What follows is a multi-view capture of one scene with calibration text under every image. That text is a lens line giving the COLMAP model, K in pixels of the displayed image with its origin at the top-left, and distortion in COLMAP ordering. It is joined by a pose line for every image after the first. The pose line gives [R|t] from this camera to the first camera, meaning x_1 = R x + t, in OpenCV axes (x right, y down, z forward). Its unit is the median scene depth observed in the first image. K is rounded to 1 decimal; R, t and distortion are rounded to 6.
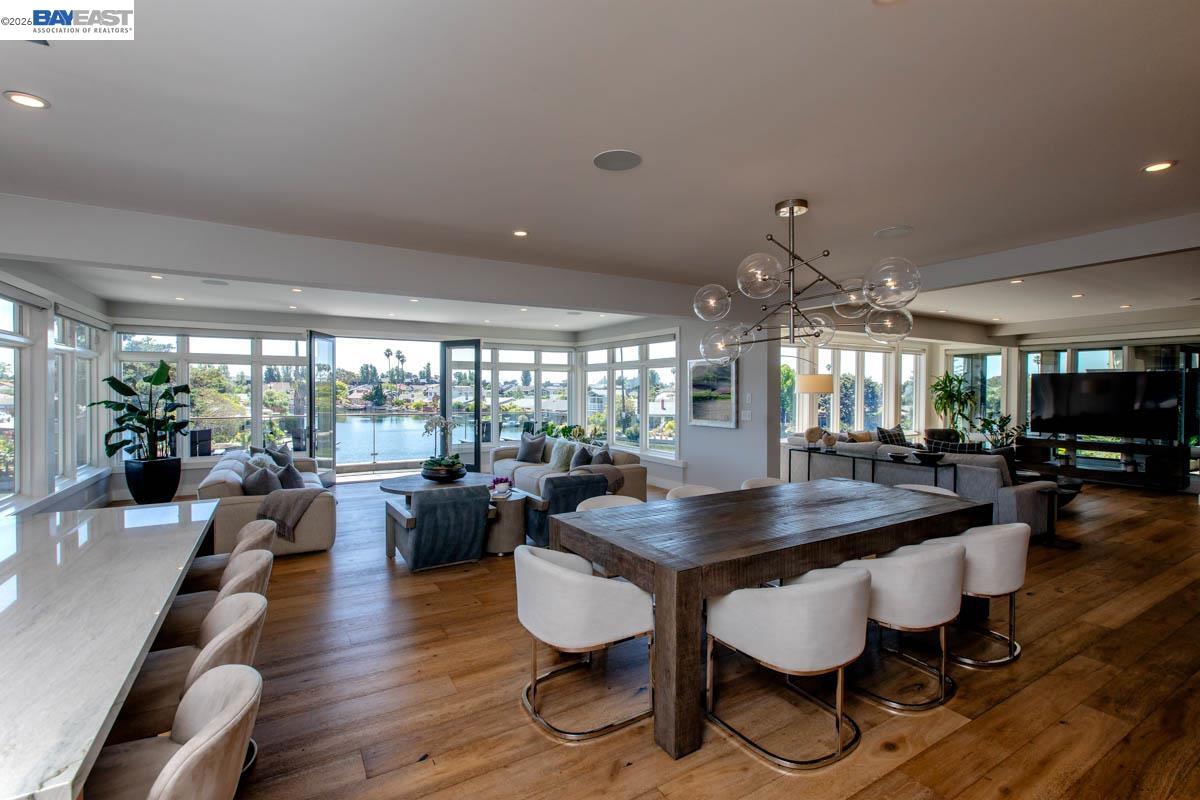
lens RADIAL K [[532.8, 0, 592.5], [0, 532.8, 395.8], [0, 0, 1]] dist [0.000321, 0.000147]
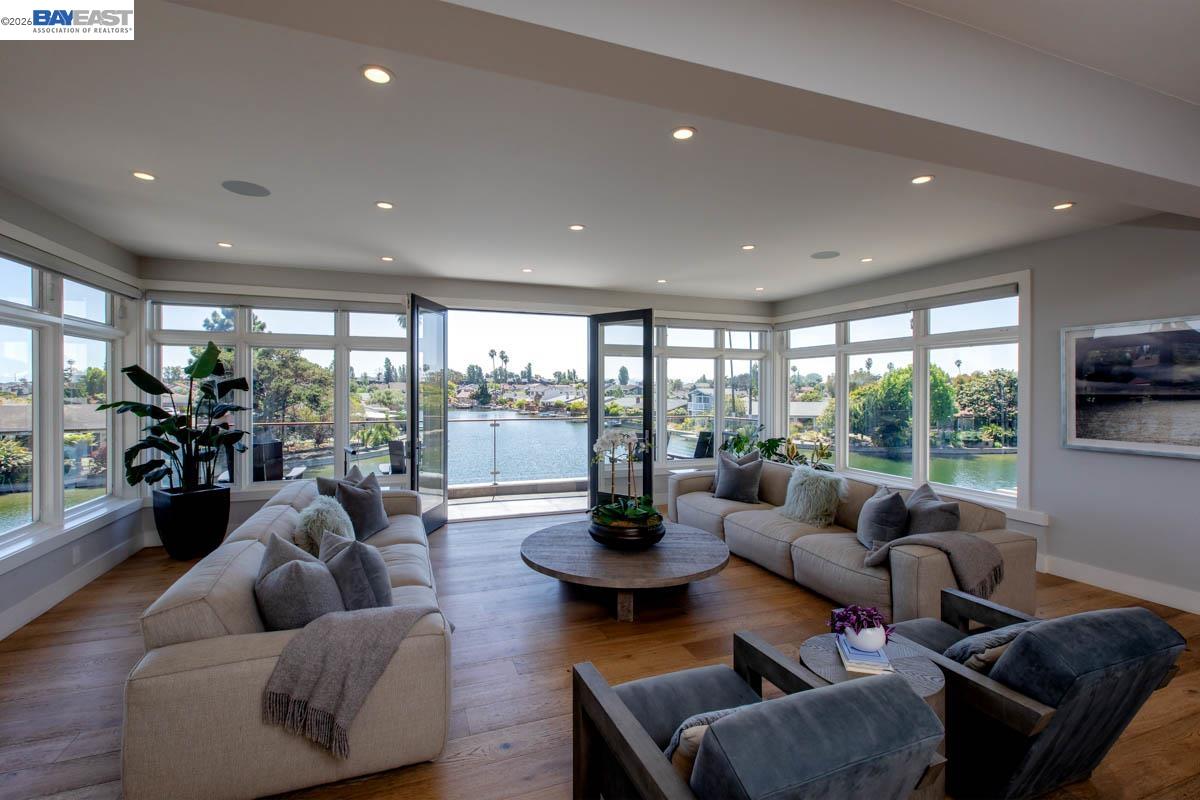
lens RADIAL K [[532.8, 0, 592.5], [0, 532.8, 395.8], [0, 0, 1]] dist [0.000321, 0.000147]
pose [[0.983943, 0.000486, -0.178480, -0.149255], [-0.000189, 0.999999, 0.001683, 0.000706], [0.178480, -0.001622, 0.983942, 0.303328]]
